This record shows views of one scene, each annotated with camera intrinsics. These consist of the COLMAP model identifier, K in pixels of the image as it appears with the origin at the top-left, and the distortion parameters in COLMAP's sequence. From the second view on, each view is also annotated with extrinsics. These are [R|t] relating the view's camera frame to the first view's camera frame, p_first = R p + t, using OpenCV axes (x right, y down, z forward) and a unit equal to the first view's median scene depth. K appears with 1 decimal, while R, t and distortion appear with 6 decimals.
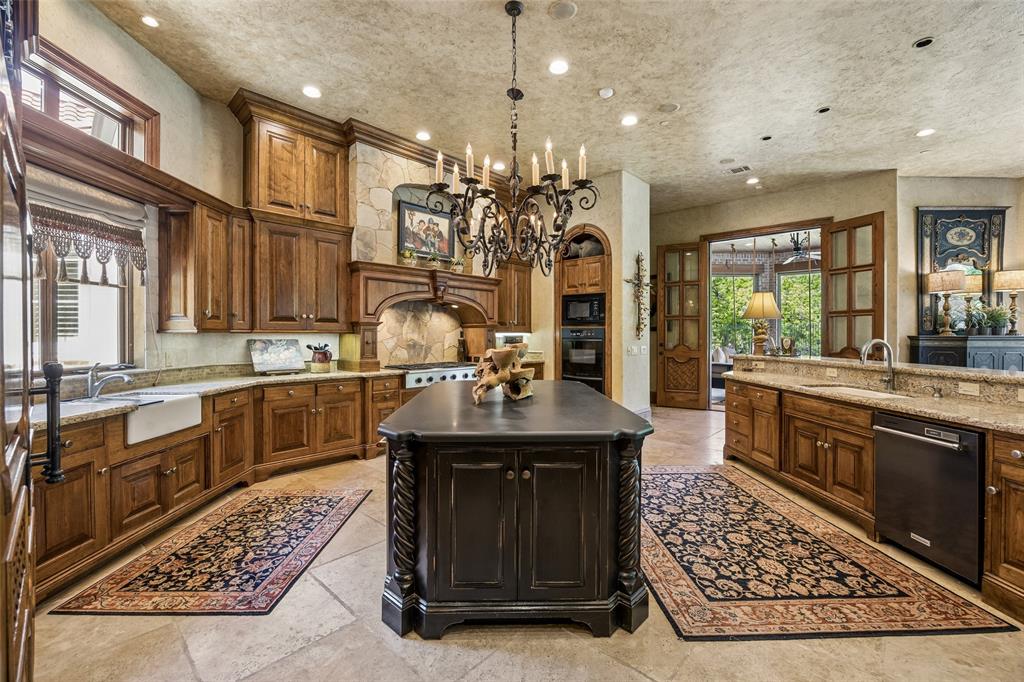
lens RADIAL K [[425.7, 0, 510.8], [0, 425.7, 336.0], [0, 0, 1]] dist [-0.008360, 0.000003]
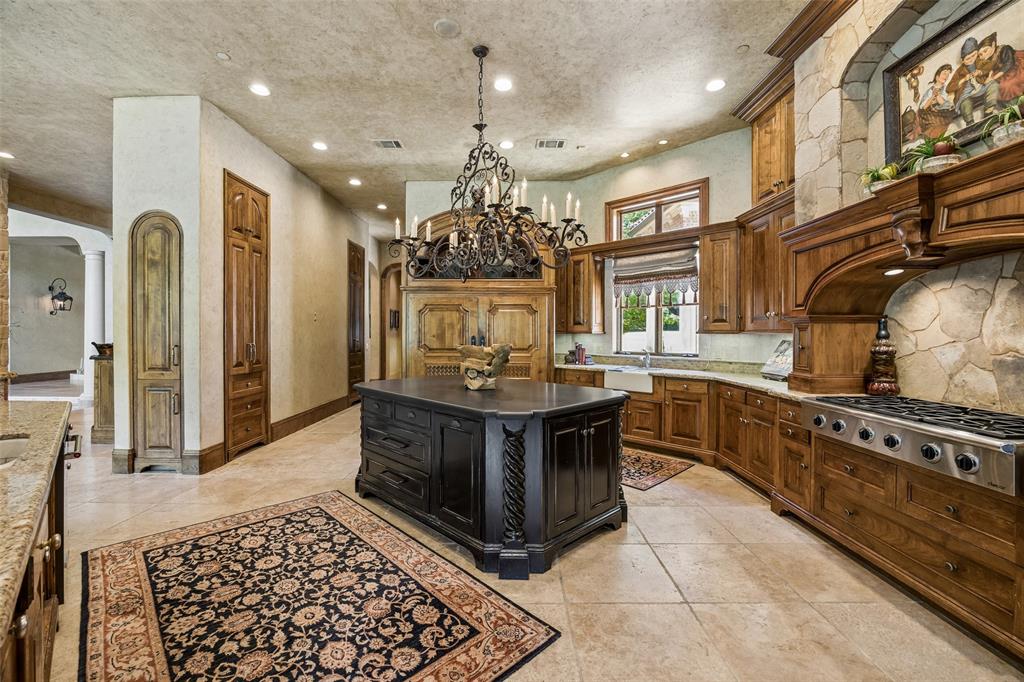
lens RADIAL K [[425.7, 0, 509.8], [0, 425.7, 337.7], [0, 0, 1]] dist [-0.008360, 0.000003]
pose [[-0.733182, 0.003411, -0.680024, 0.748043], [-0.006566, 0.999905, 0.012094, -0.008791], [0.680000, 0.013332, -0.733091, 1.935200]]
